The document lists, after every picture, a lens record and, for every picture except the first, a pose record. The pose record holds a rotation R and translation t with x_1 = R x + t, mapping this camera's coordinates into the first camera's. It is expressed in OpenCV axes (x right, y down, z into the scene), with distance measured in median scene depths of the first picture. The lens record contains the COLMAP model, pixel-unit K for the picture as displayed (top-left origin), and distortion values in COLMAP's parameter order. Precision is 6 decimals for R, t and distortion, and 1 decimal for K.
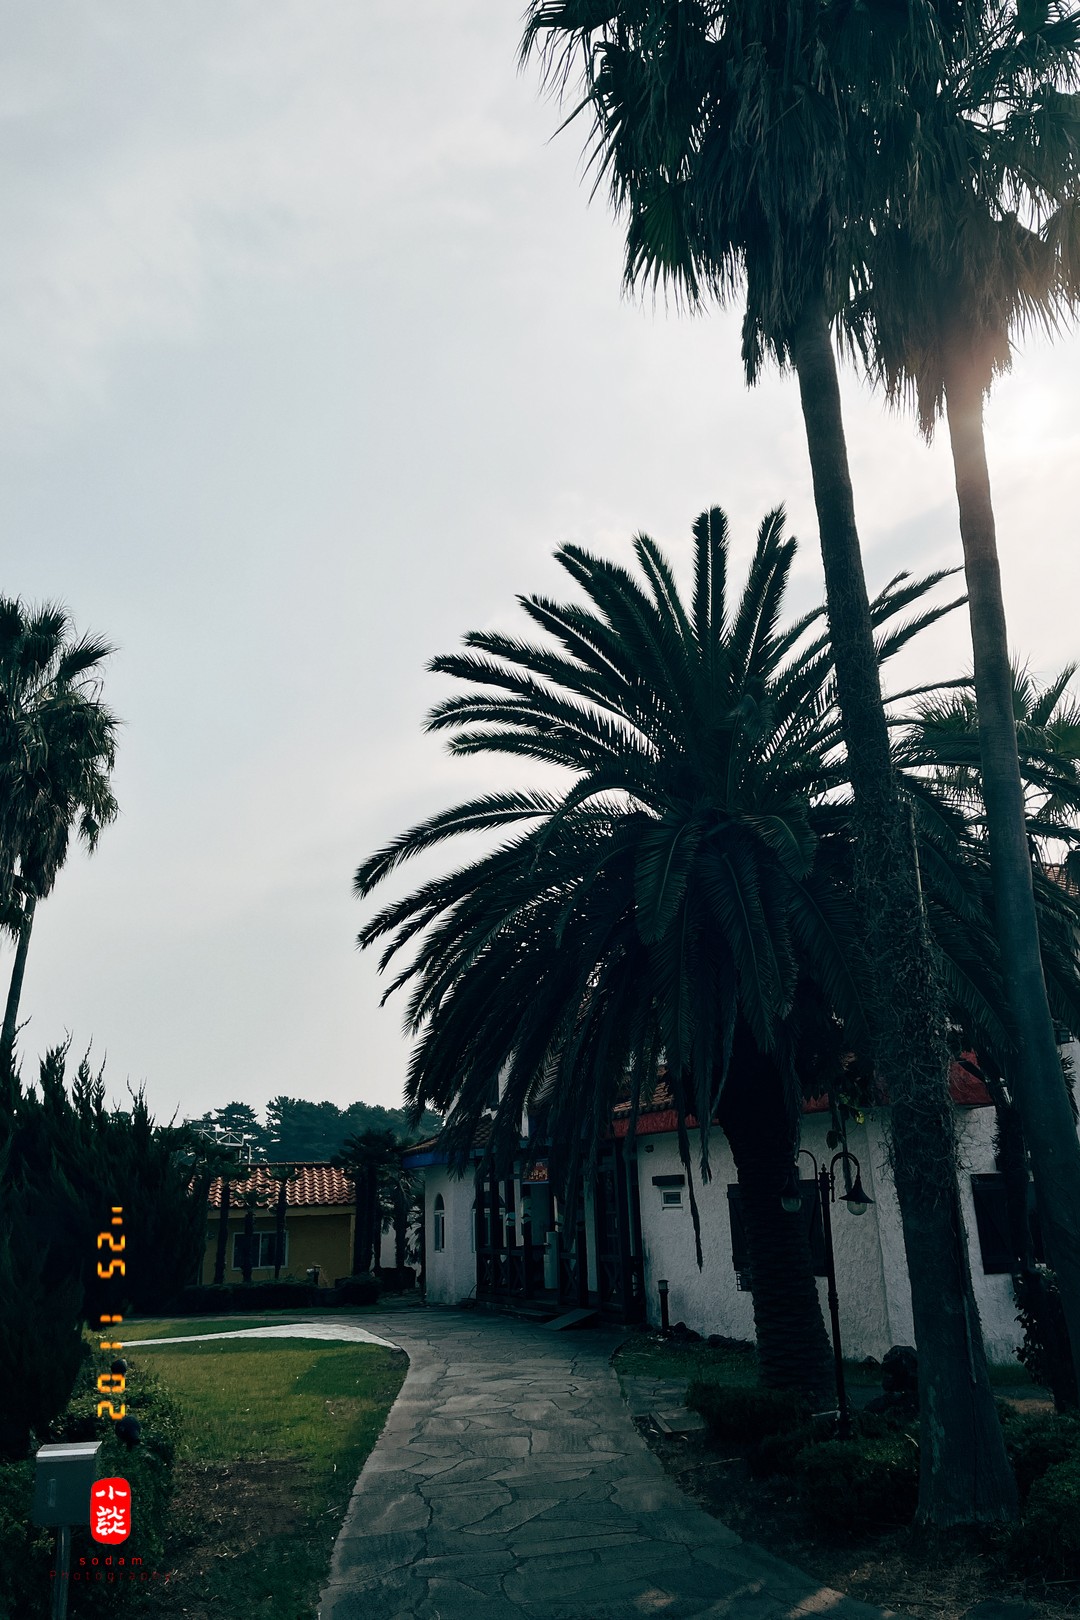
lens RADIAL K [[1210.9, 0, 538.4], [0, 1210.9, 804.3], [0, 0, 1]] dist [0.053783, -0.045898]
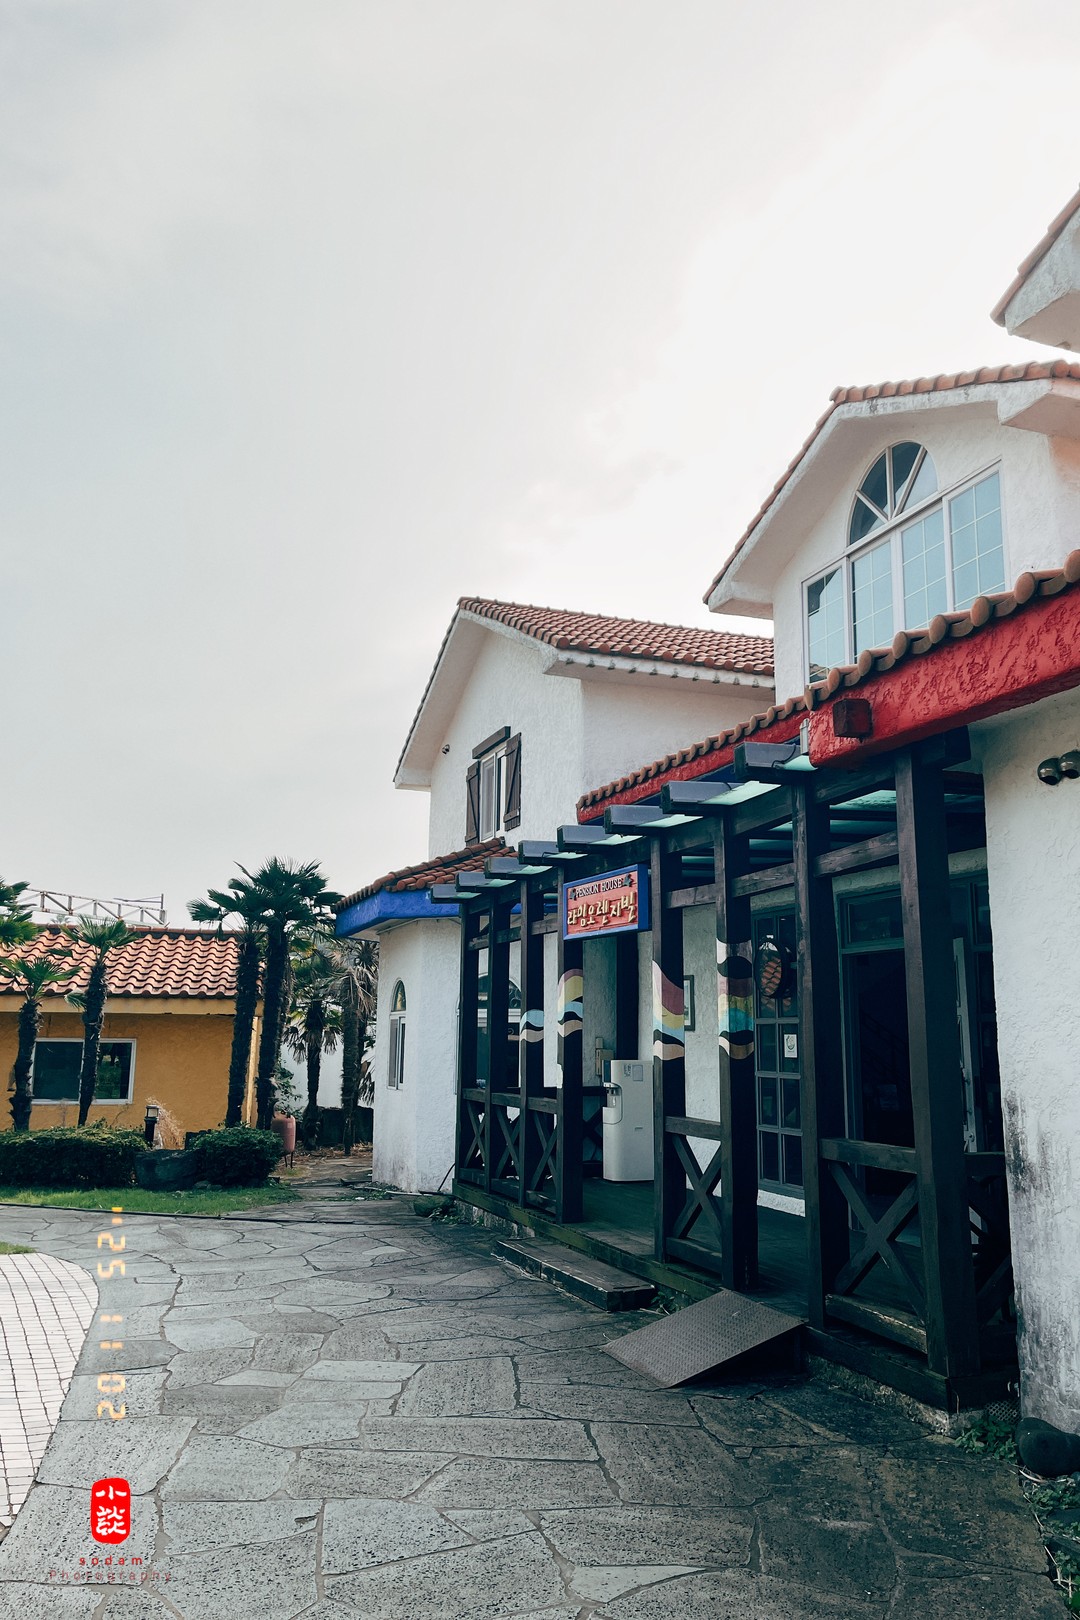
lens RADIAL K [[1237.0, 0, 539.5], [0, 1237.0, 810.6], [0, 0, 1]] dist [0.192845, -0.049336]
pose [[0.998710, 0.039658, -0.031699, -0.008699], [-0.034879, 0.989647, 0.139223, 0.180090], [0.036892, -0.137938, 0.989754, 0.508599]]
